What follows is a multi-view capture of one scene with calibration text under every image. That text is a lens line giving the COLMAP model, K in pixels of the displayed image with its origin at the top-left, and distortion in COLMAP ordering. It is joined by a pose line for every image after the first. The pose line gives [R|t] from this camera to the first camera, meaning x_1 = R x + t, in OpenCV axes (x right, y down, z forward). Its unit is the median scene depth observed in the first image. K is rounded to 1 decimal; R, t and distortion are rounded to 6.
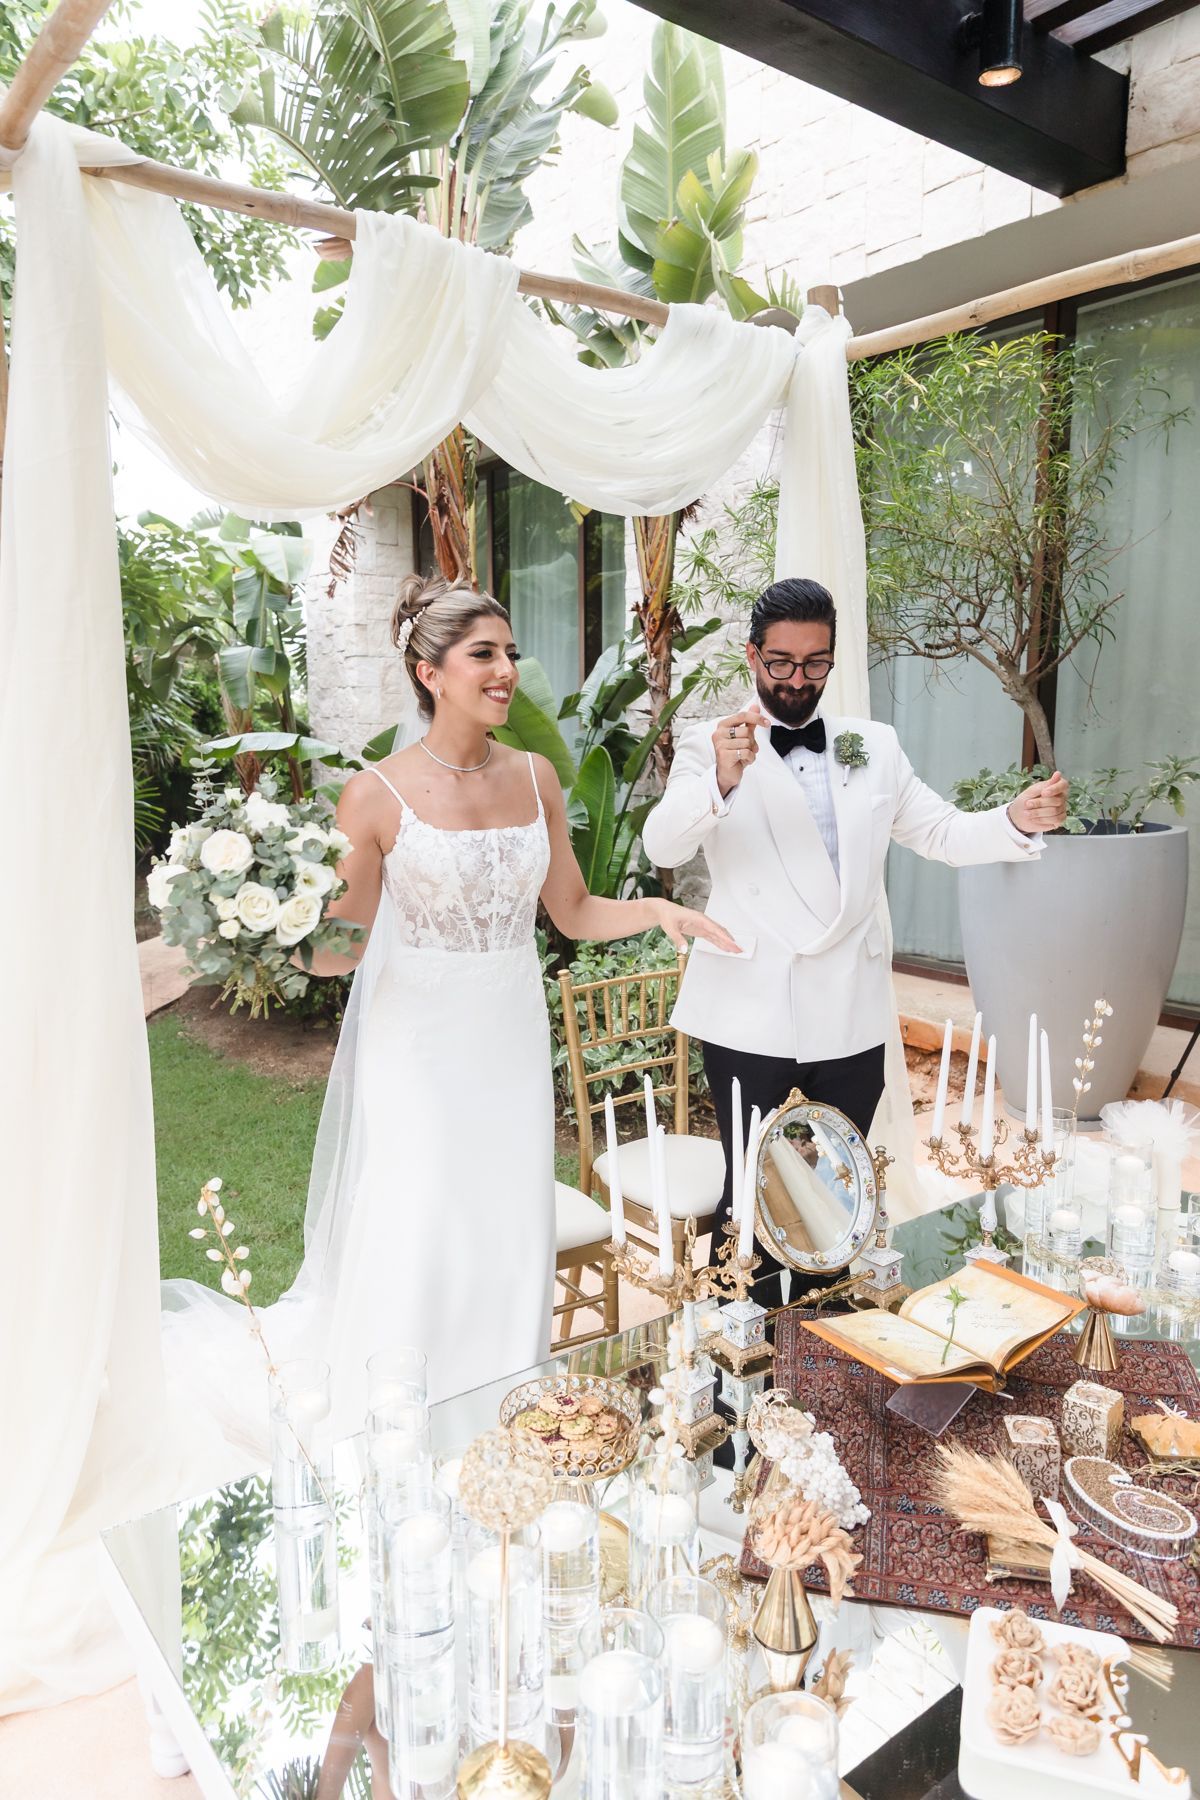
lens RADIAL K [[1206.9, 0, 592.6], [0, 1206.9, 902.5], [0, 0, 1]] dist [-0.000160, -0.007848]
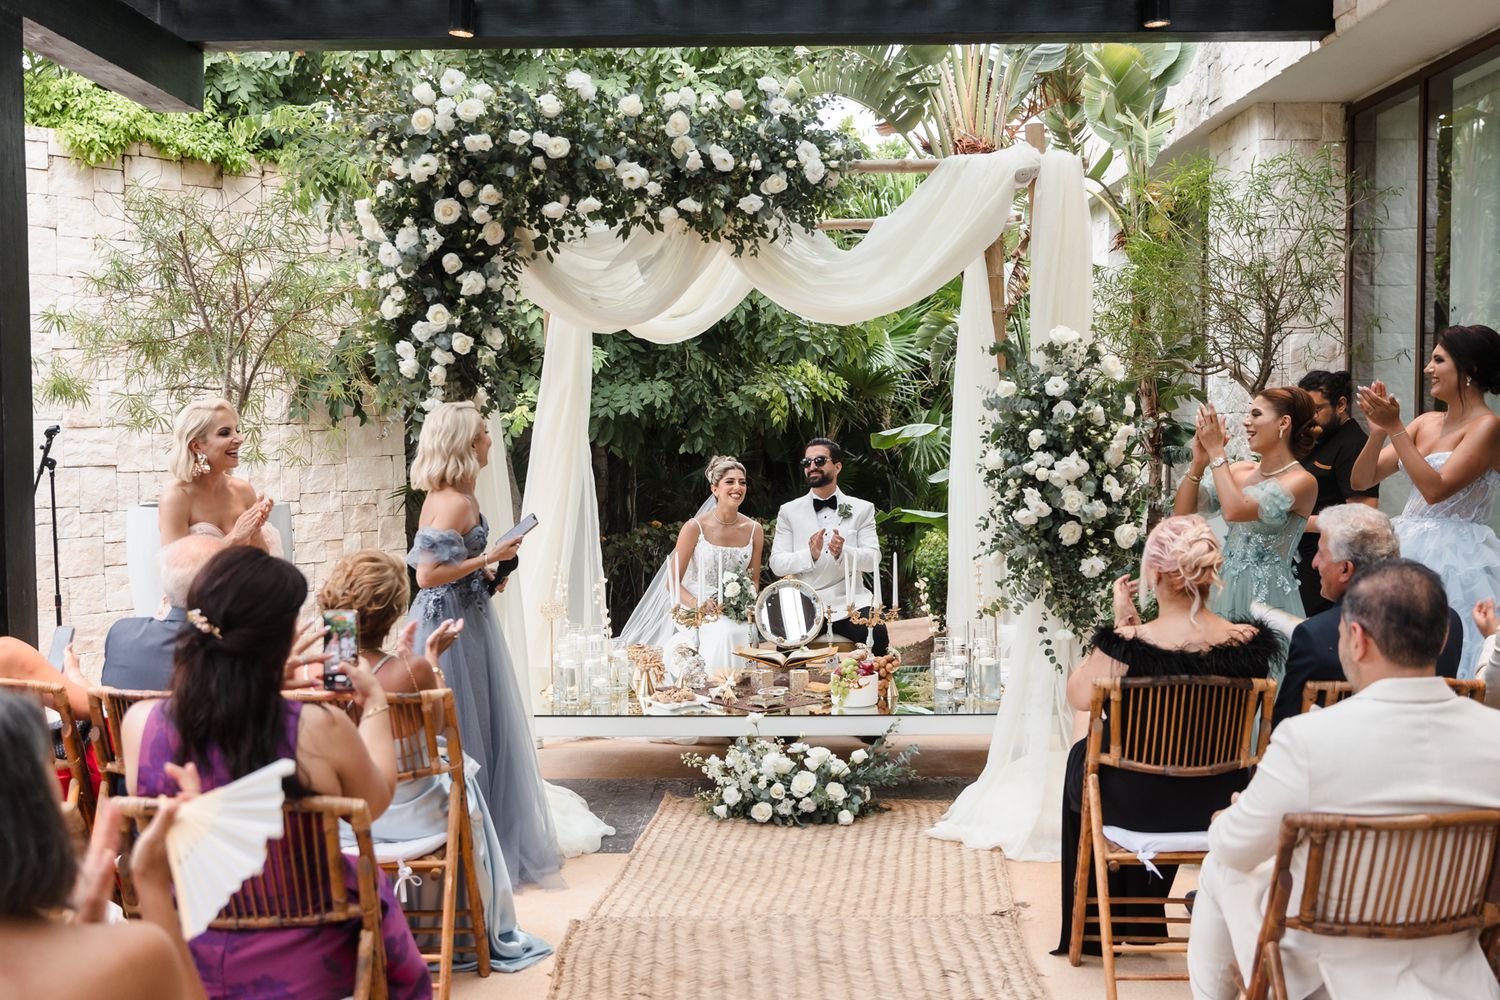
lens RADIAL K [[1633.7, 0, 750.0], [0, 1633.7, 500.0], [0, 0, 1]] dist [-0.024363, 0.018877]
pose [[0.788946, 0.032576, -0.613598, 0.918503], [-0.088185, 0.994259, -0.060600, 0.094256], [0.608101, 0.101920, 0.787290, -0.718477]]
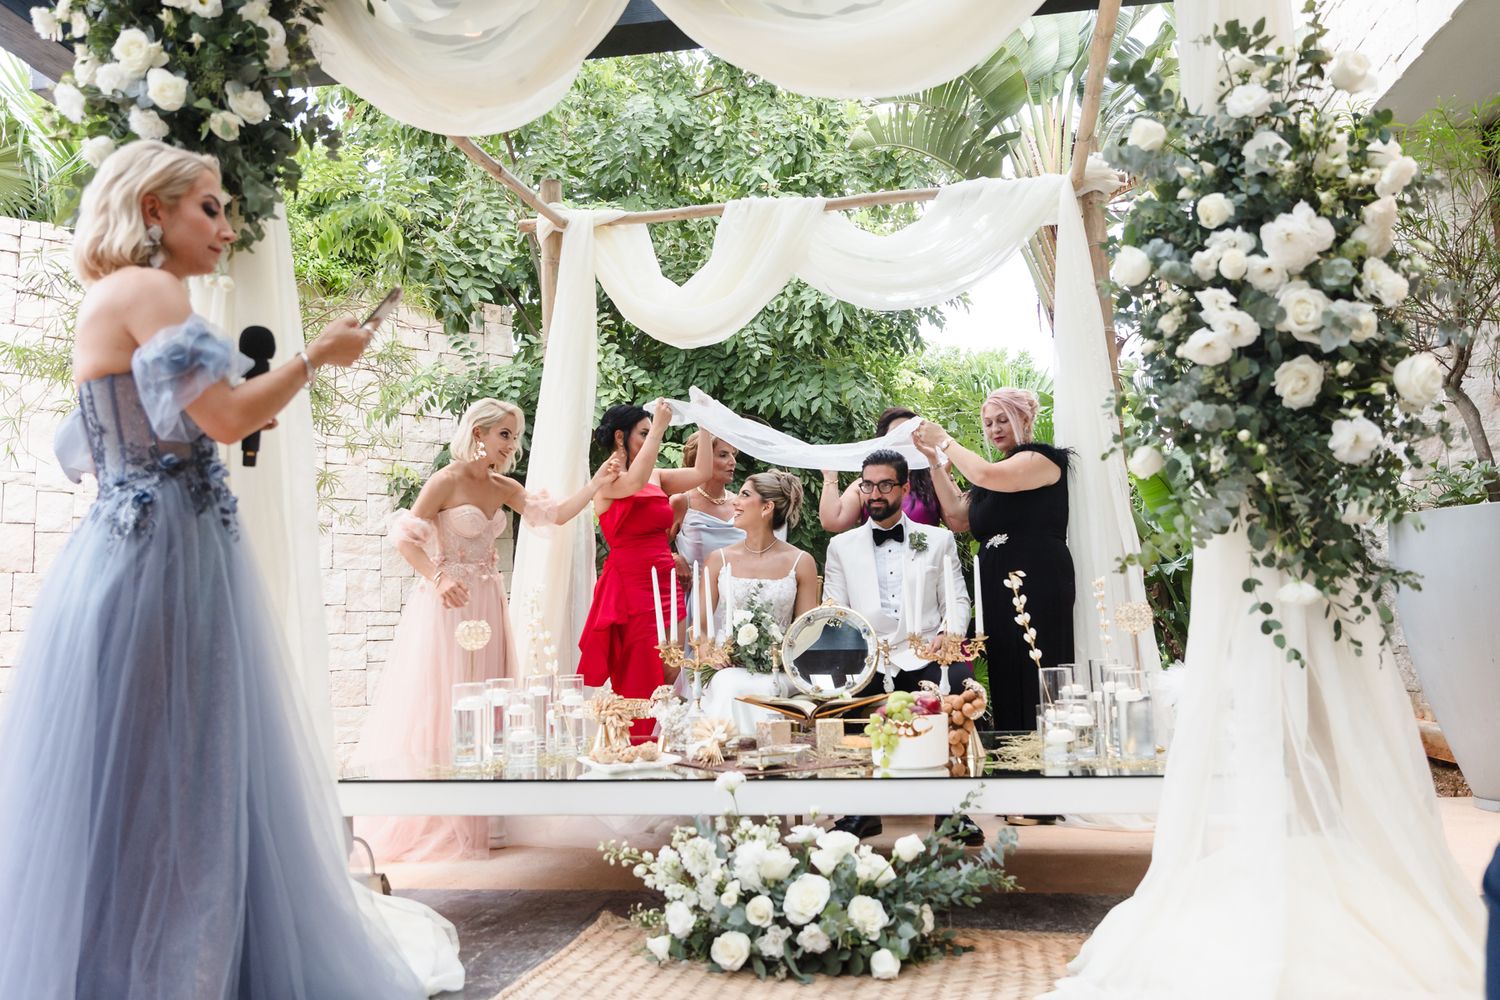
lens RADIAL K [[1162.2, 0, 749.0], [0, 1162.2, 503.9], [0, 0, 1]] dist [-0.002286, 0.002600]
pose [[0.699517, -0.092230, -0.708639, 0.560186], [-0.085407, 0.973739, -0.211041, 0.169626], [0.709494, 0.208150, 0.673270, -0.109002]]
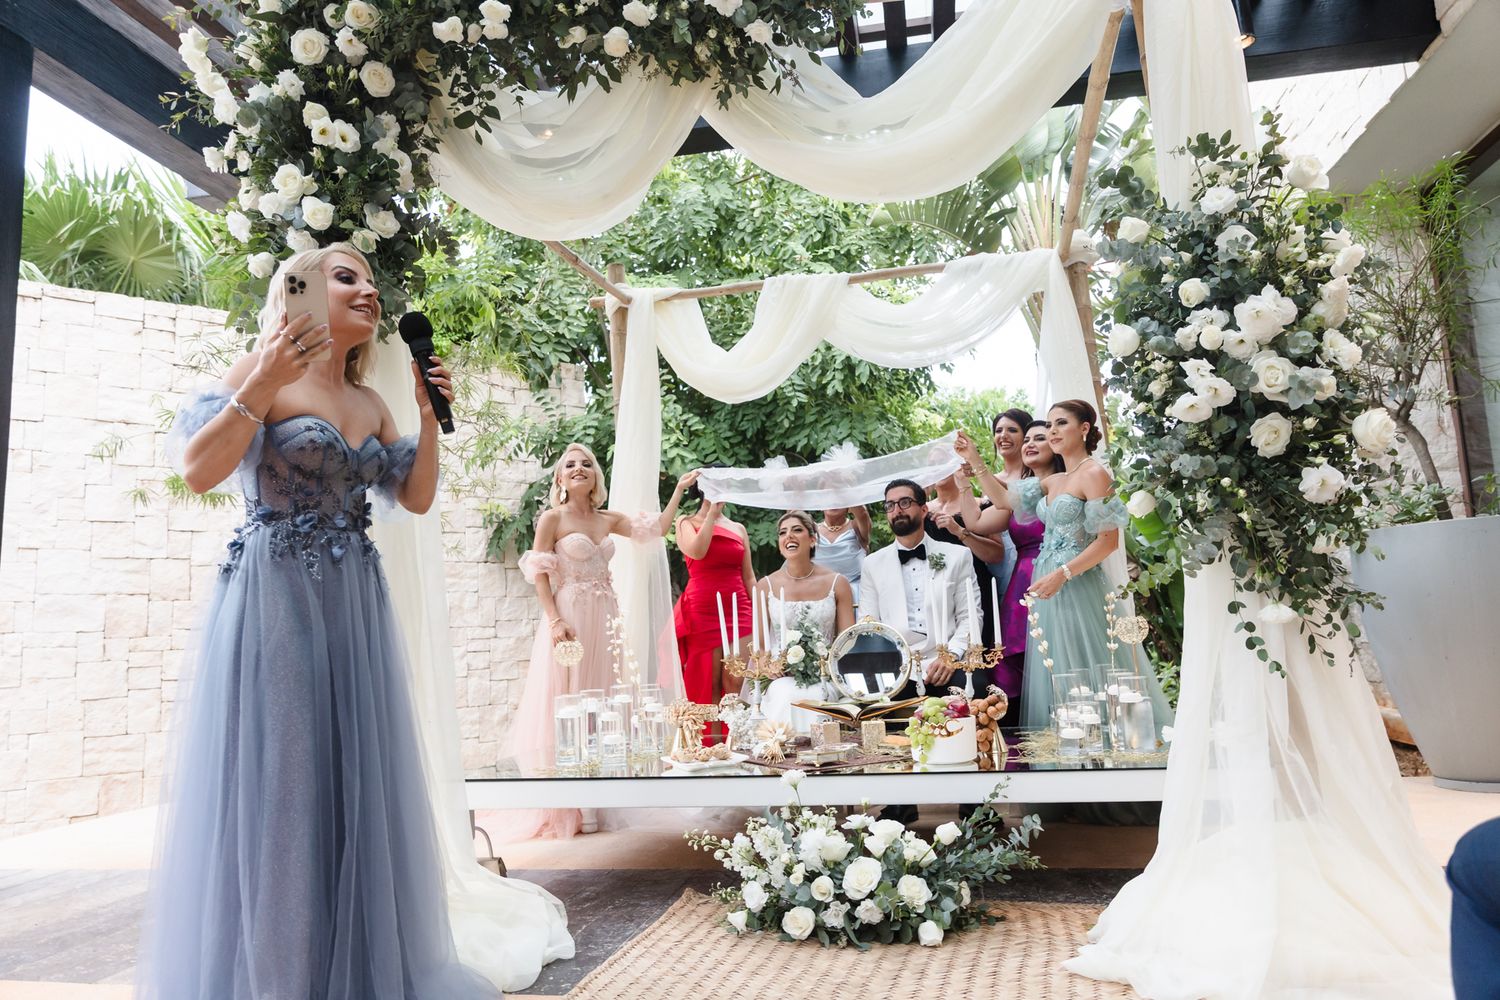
lens RADIAL K [[1005.7, 0, 746.8], [0, 1005.7, 496.4], [0, 0, 1]] dist [-0.000160, -0.007848]
pose [[0.670294, -0.127042, -0.731140, 0.566136], [-0.071038, 0.969728, -0.233624, 0.163496], [0.738688, 0.208536, 0.640979, -0.129011]]
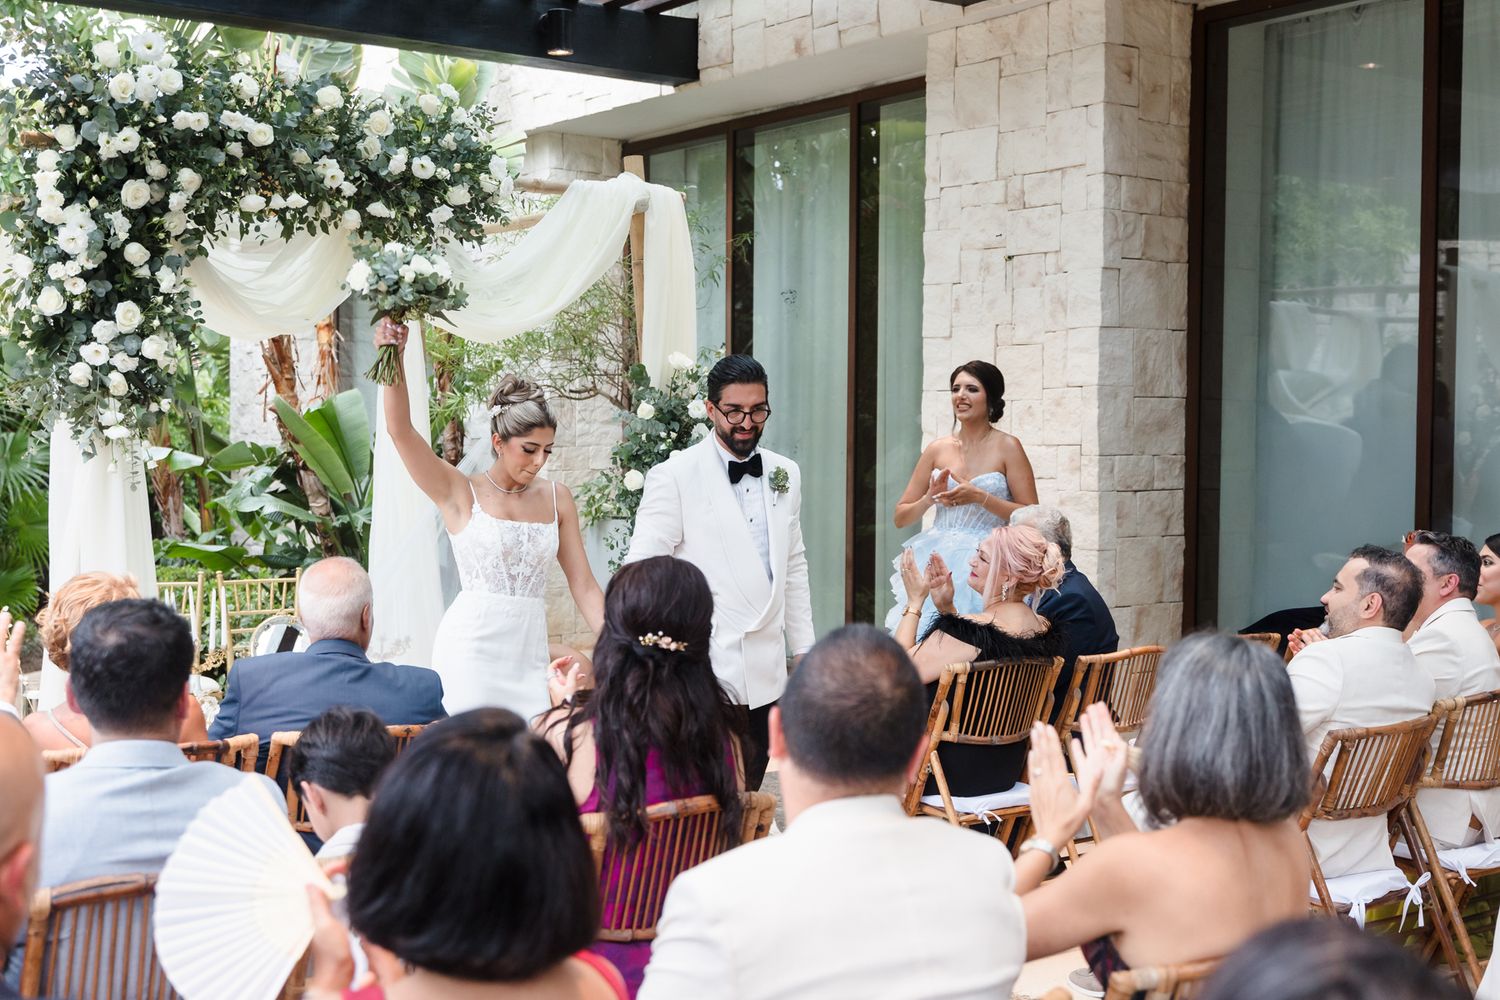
lens RADIAL K [[1839.0, 0, 750.0], [0, 1839.0, 500.0], [0, 0, 1]] dist [-0.002780, 0.002788]
pose [[0.999748, 0.009818, -0.020178, 0.472676], [-0.012063, 0.993364, -0.114378, 0.145151], [0.018921, 0.114592, 0.993232, -1.021435]]
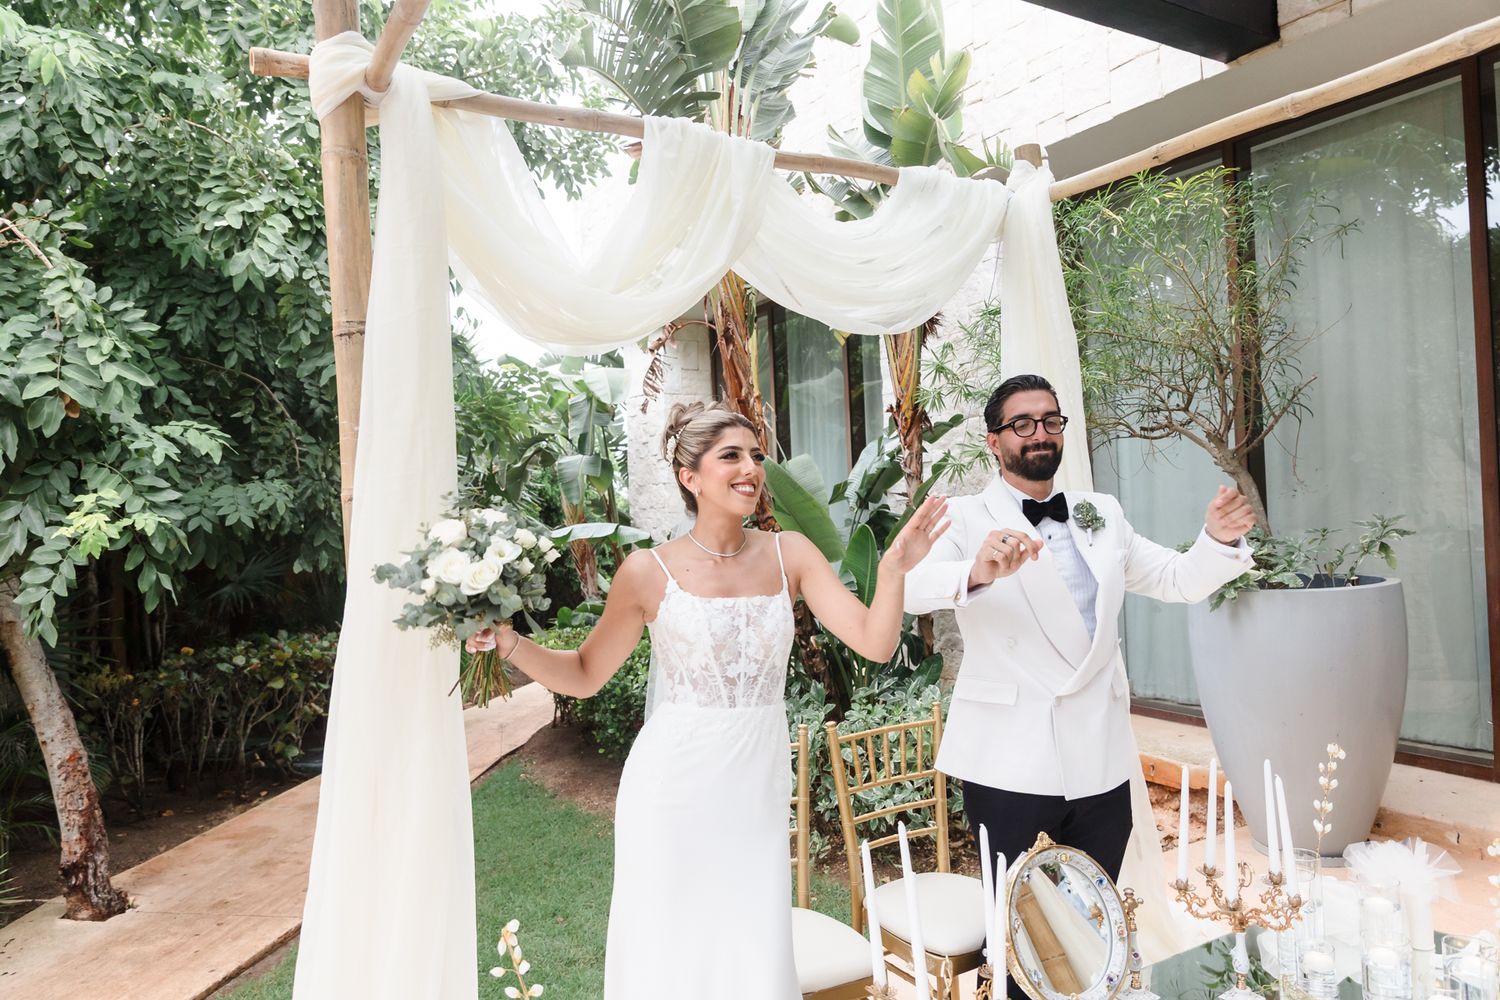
lens RADIAL K [[1005.7, 0, 746.8], [0, 1005.7, 496.4], [0, 0, 1]] dist [-0.000160, -0.007848]
pose [[0.992299, -0.039474, -0.117410, 0.009524], [0.020531, 0.987166, -0.158374, -0.002942], [0.122155, 0.154744, 0.980374, 0.014392]]
